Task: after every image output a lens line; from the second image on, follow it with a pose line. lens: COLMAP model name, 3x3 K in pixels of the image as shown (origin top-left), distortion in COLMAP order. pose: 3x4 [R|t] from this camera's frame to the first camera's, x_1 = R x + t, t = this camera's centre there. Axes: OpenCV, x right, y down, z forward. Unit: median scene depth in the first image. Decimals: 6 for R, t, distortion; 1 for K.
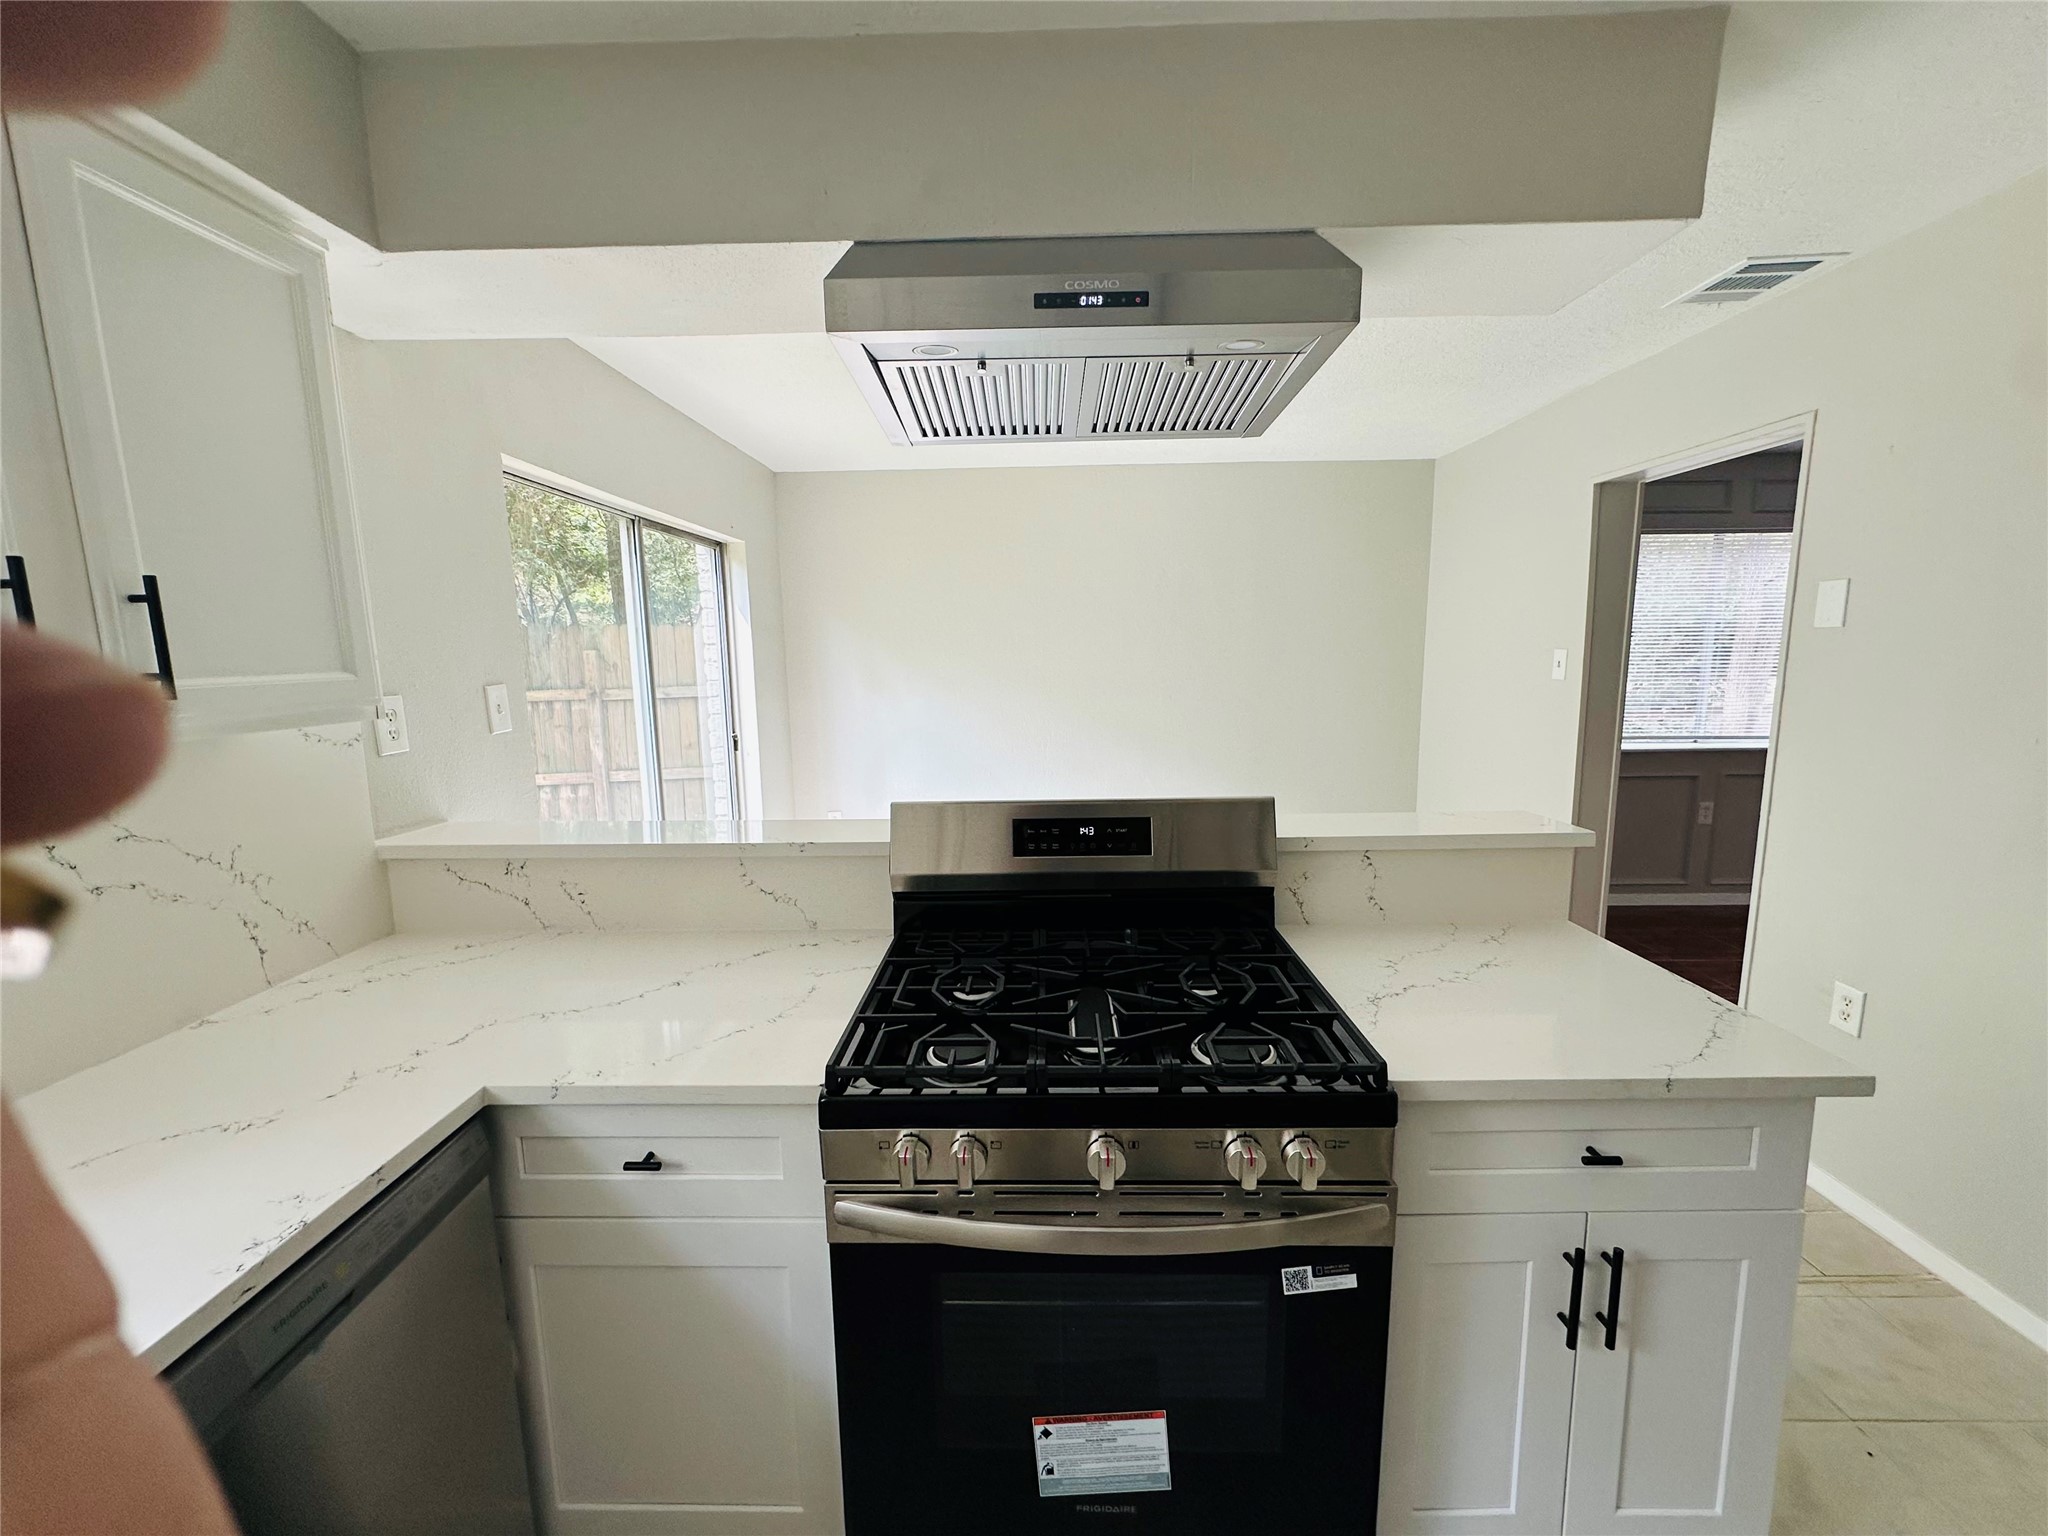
lens RADIAL K [[819.2, 0, 1024.0], [0, 819.2, 768.0], [0, 0, 1]] dist [-0.003475, -0.000381]
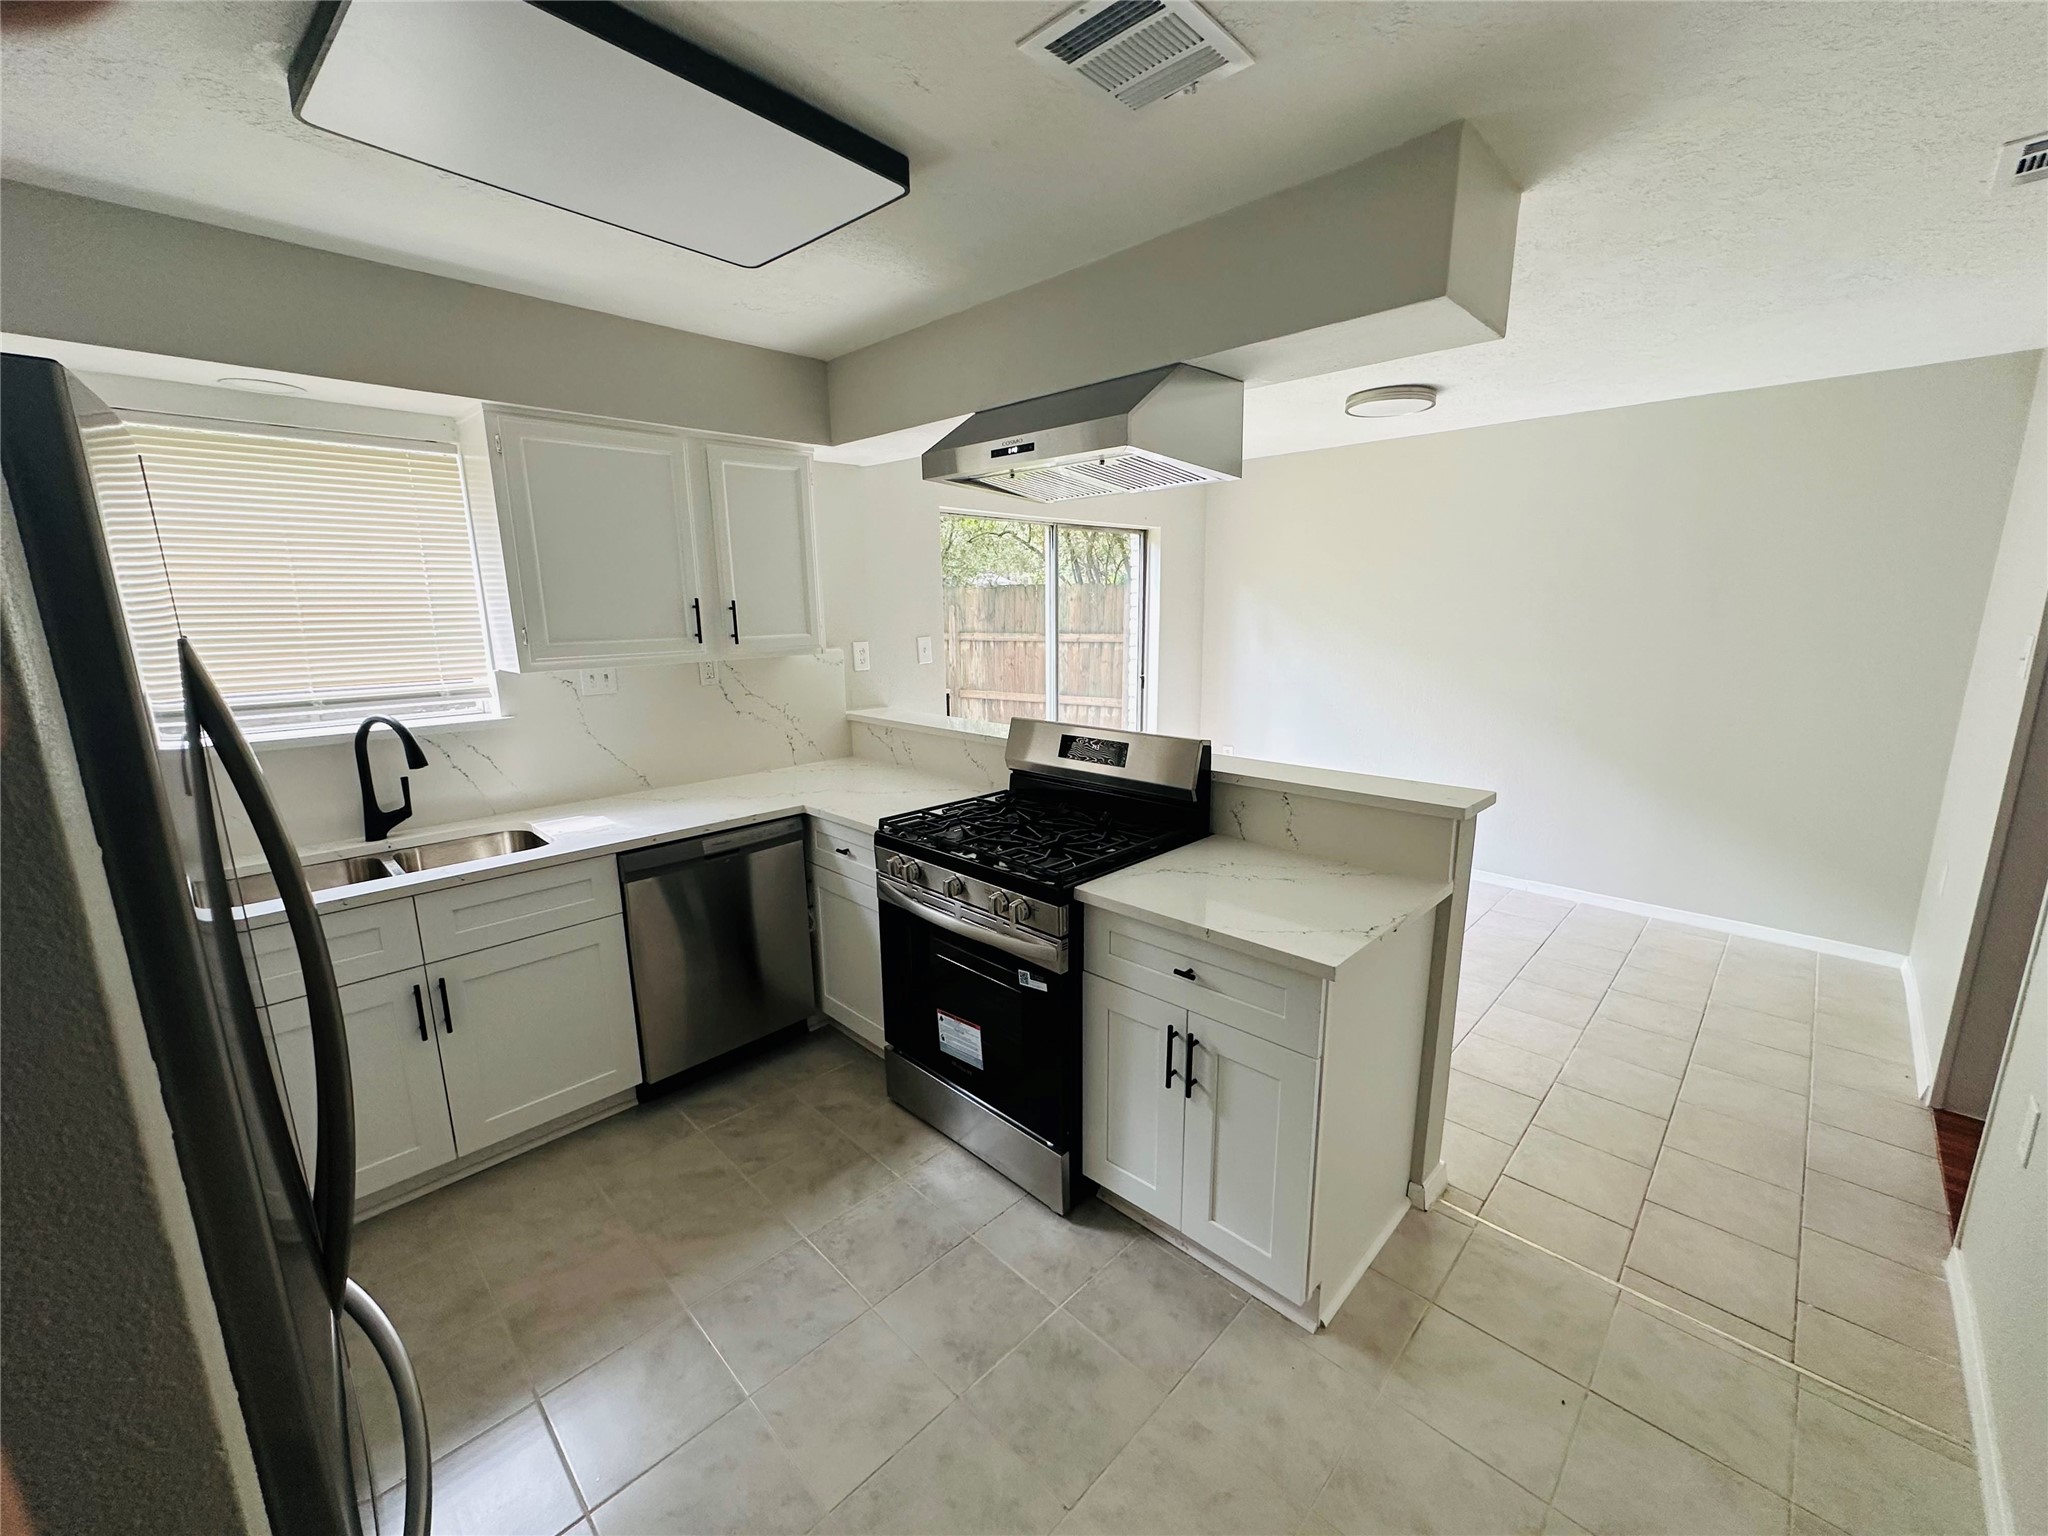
lens RADIAL K [[819.2, 0, 1024.0], [0, 819.2, 768.0], [0, 0, 1]] dist [-0.003475, -0.000381]
pose [[0.728070, 0.145868, -0.669803, 1.394858], [-0.100210, 0.989249, 0.106508, -0.050961], [0.678138, -0.010425, 0.734861, -0.353211]]
